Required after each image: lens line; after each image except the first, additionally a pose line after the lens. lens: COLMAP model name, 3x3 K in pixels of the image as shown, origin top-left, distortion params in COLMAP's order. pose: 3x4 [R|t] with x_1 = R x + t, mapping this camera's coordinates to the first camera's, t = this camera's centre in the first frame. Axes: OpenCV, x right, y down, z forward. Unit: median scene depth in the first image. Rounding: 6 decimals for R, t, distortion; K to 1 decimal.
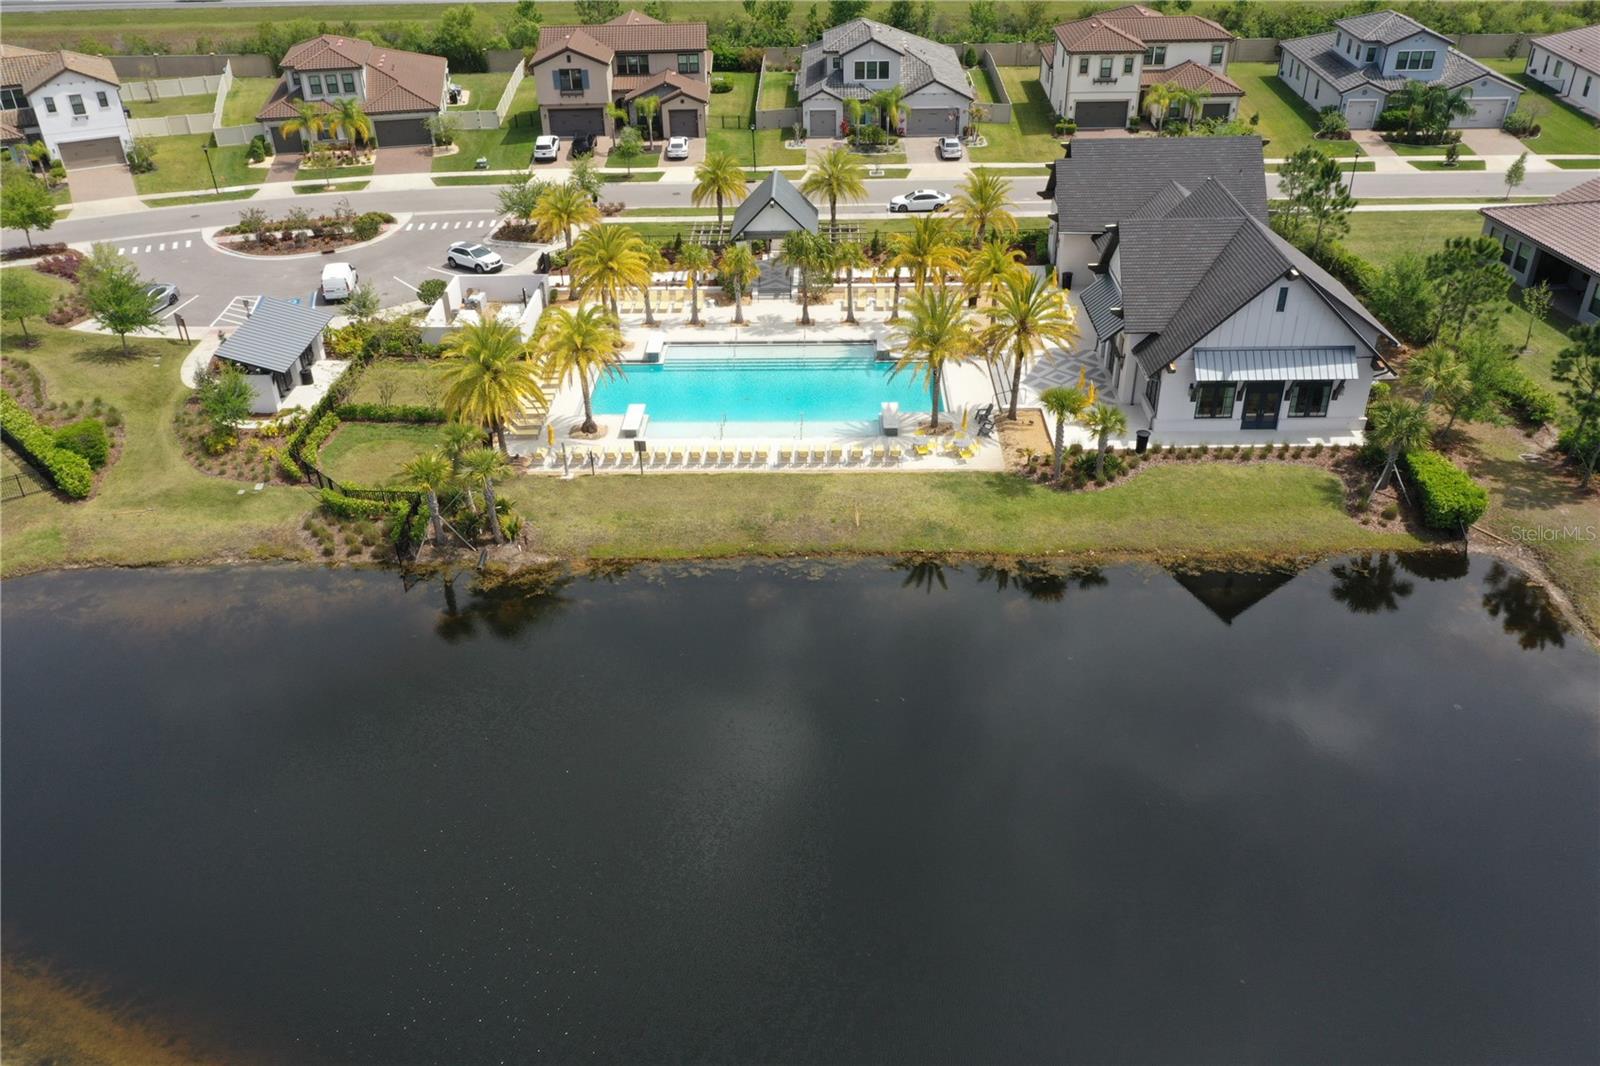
lens RADIAL K [[1272.7, 0, 801.7], [0, 1272.7, 532.2], [0, 0, 1]] dist [0.013468, 0.005447]
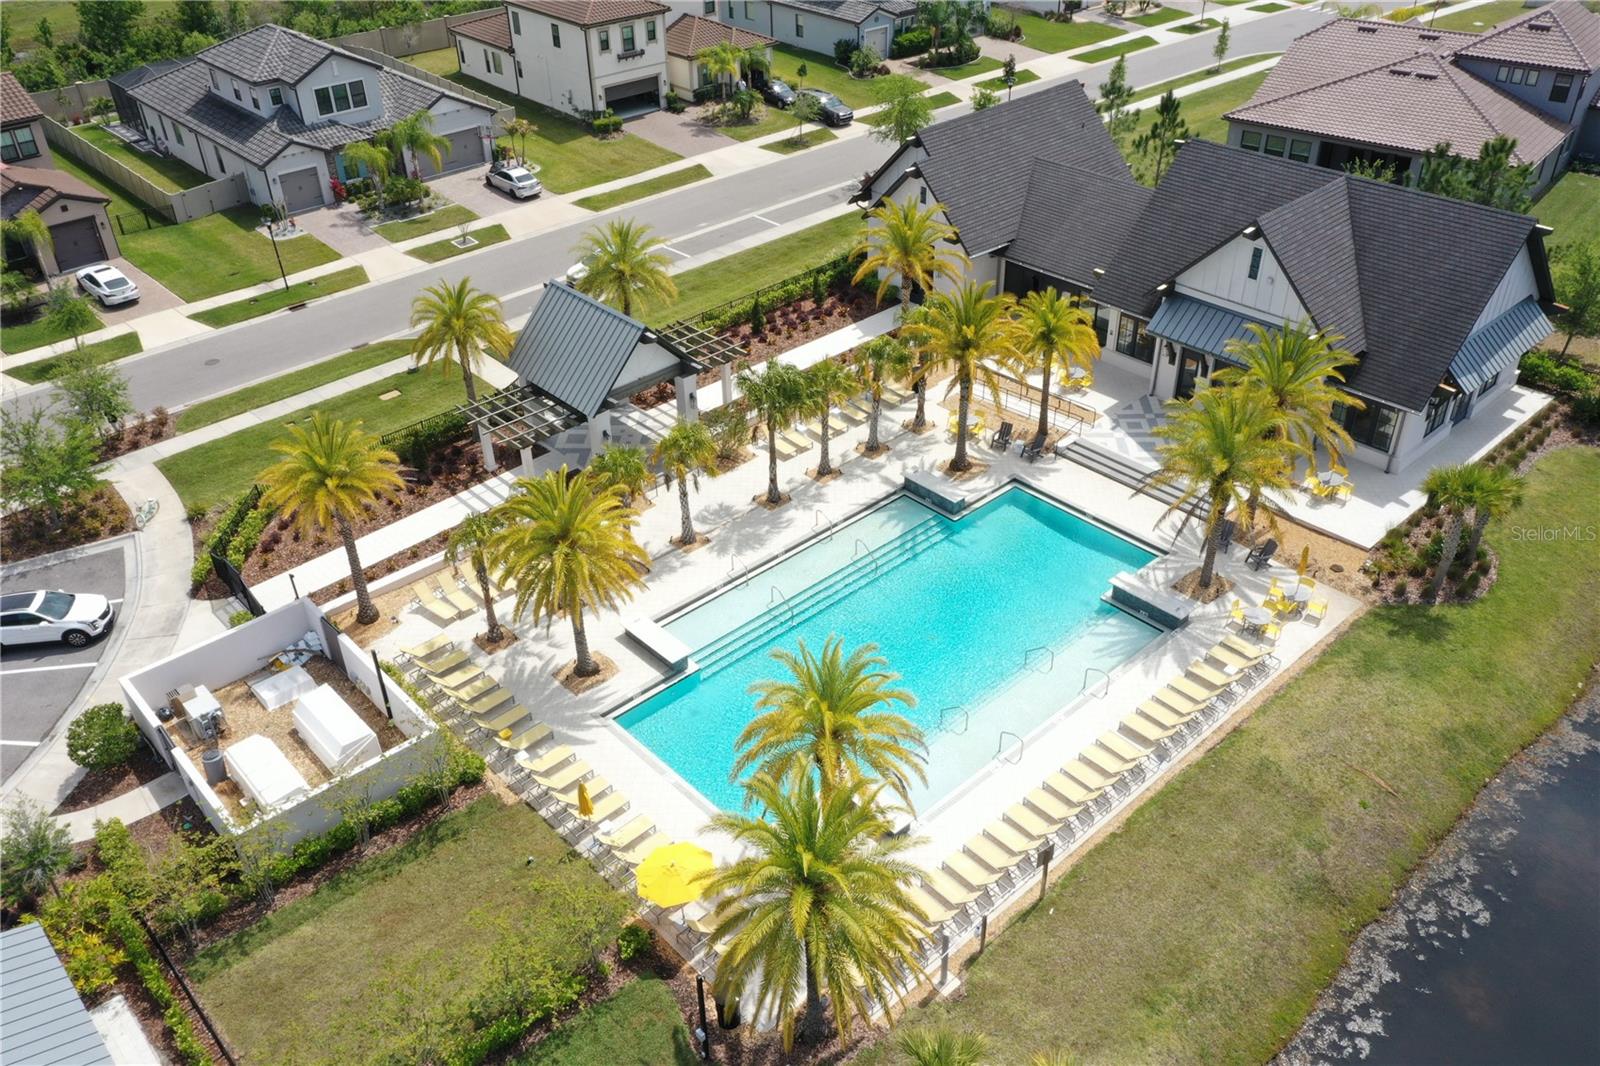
lens RADIAL K [[1272.7, 0, 798.4], [0, 1272.7, 536.8], [0, 0, 1]] dist [0.013468, 0.005447]
pose [[0.726641, -0.383498, 0.570020, -0.242658], [0.366030, 0.918242, 0.151172, -0.165526], [-0.581390, 0.098796, 0.807604, 0.345372]]
